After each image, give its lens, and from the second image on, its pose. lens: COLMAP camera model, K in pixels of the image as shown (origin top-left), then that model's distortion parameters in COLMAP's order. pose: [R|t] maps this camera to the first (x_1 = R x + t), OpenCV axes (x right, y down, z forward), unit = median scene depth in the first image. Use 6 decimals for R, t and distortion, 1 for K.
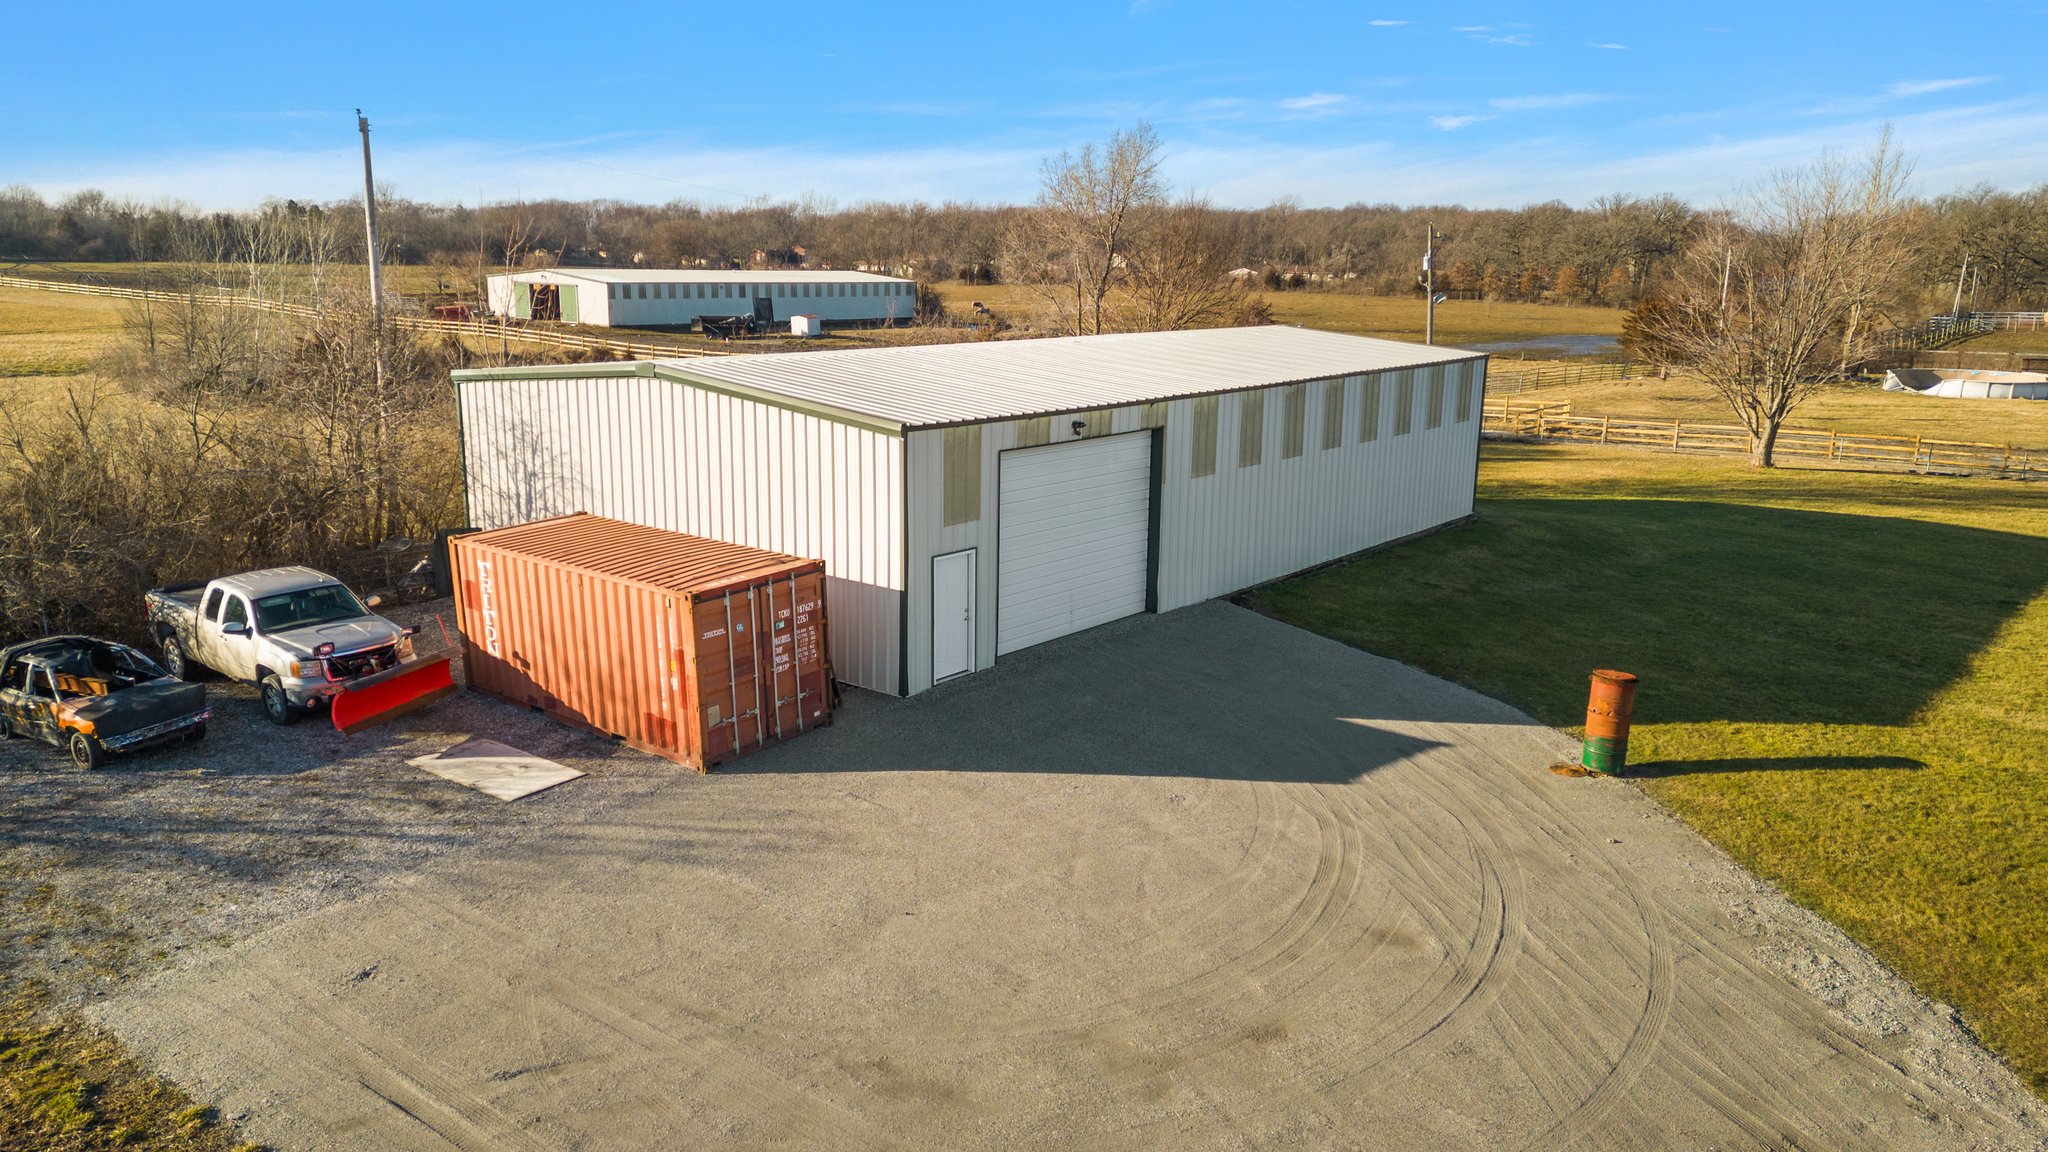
lens RADIAL K [[1427.2, 0, 1016.8], [0, 1427.2, 538.2], [0, 0, 1]] dist [0.090709, -0.110604]
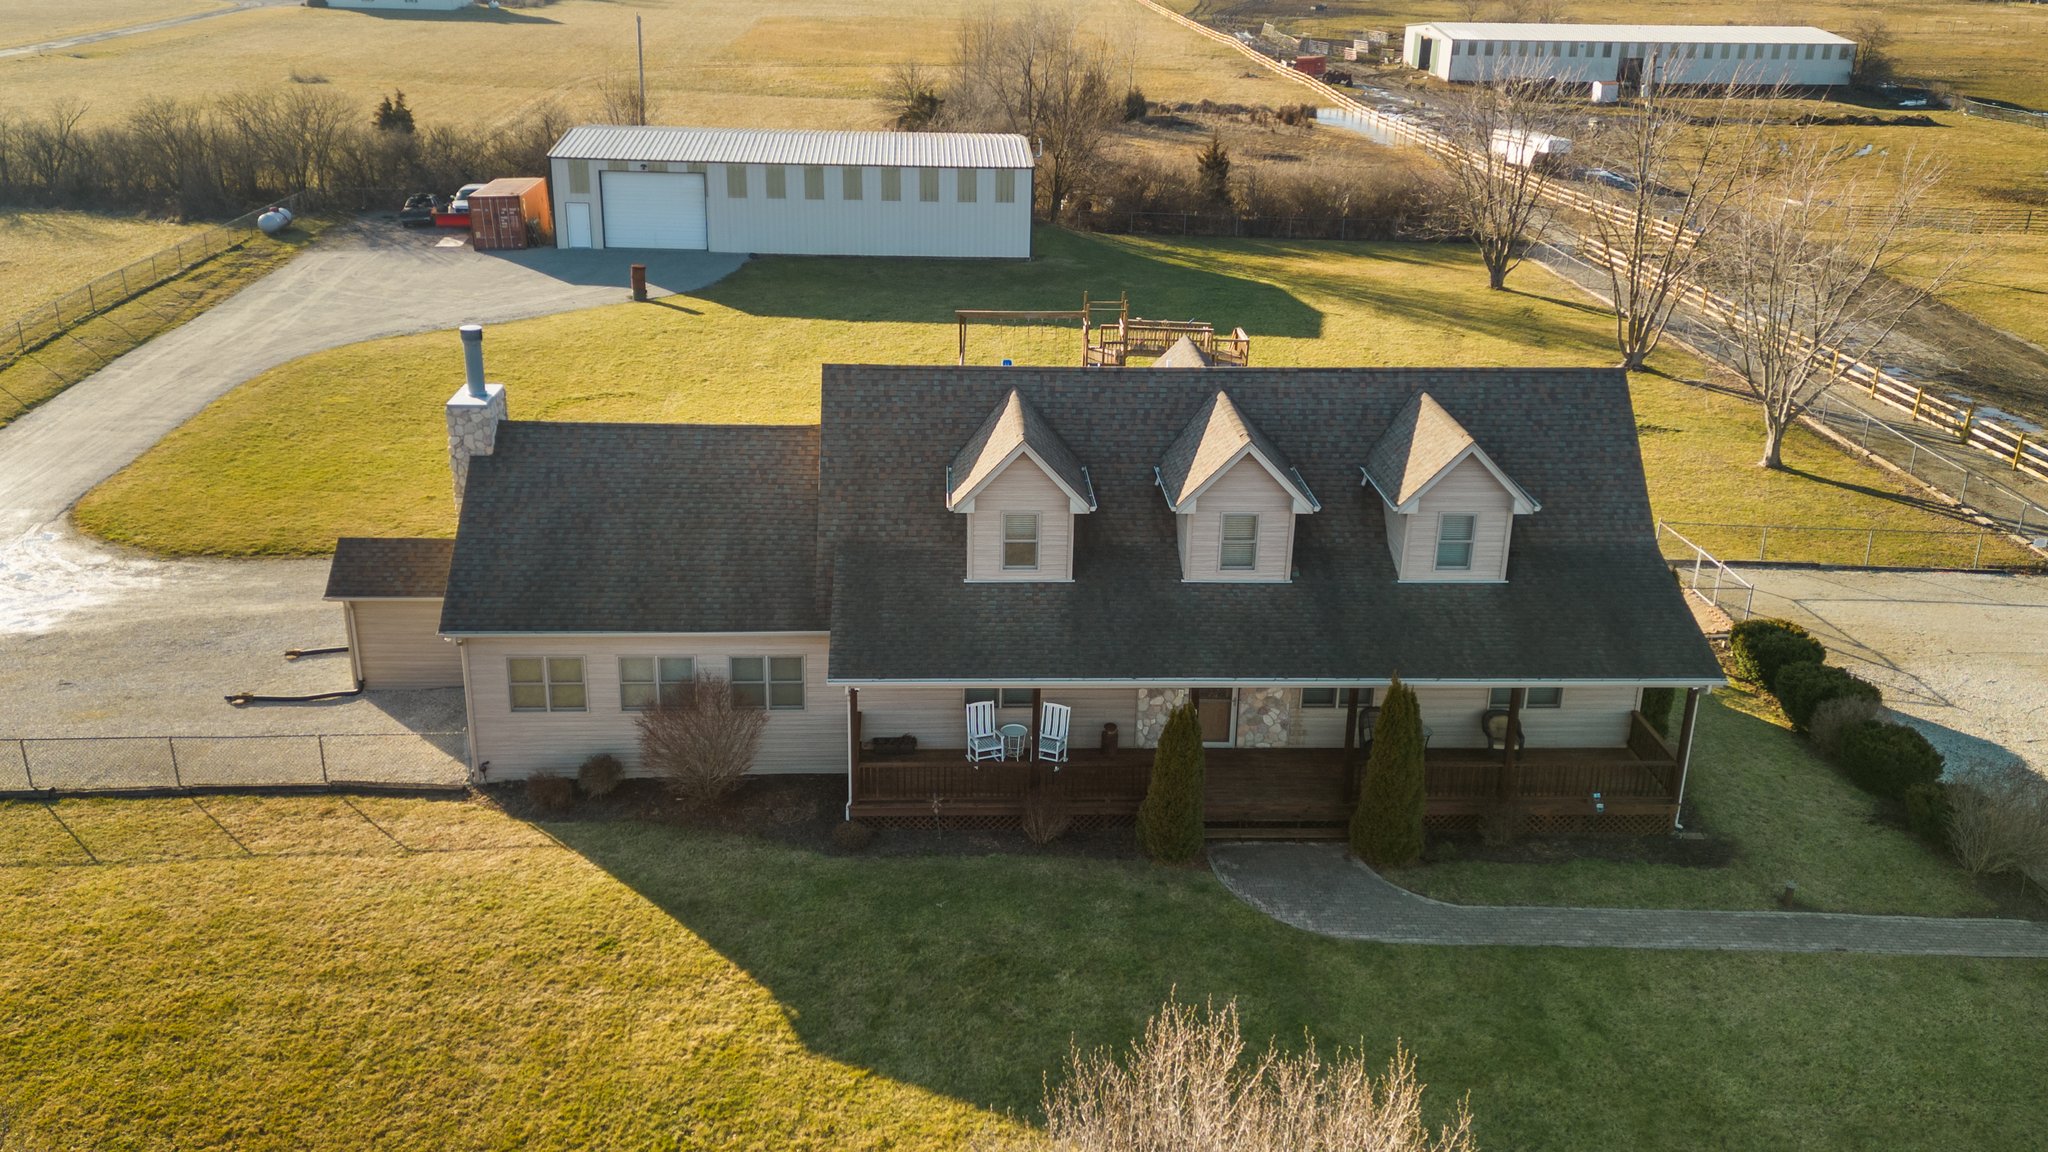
lens RADIAL K [[1781.7, 0, 1021.4], [0, 1781.7, 515.2], [0, 0, 1]] dist [0.080606, -0.094163]
pose [[0.656654, 0.239385, -0.715193, 3.410472], [-0.155497, 0.970888, 0.182201, -0.184698], [0.737988, -0.008433, 0.674761, -0.831811]]
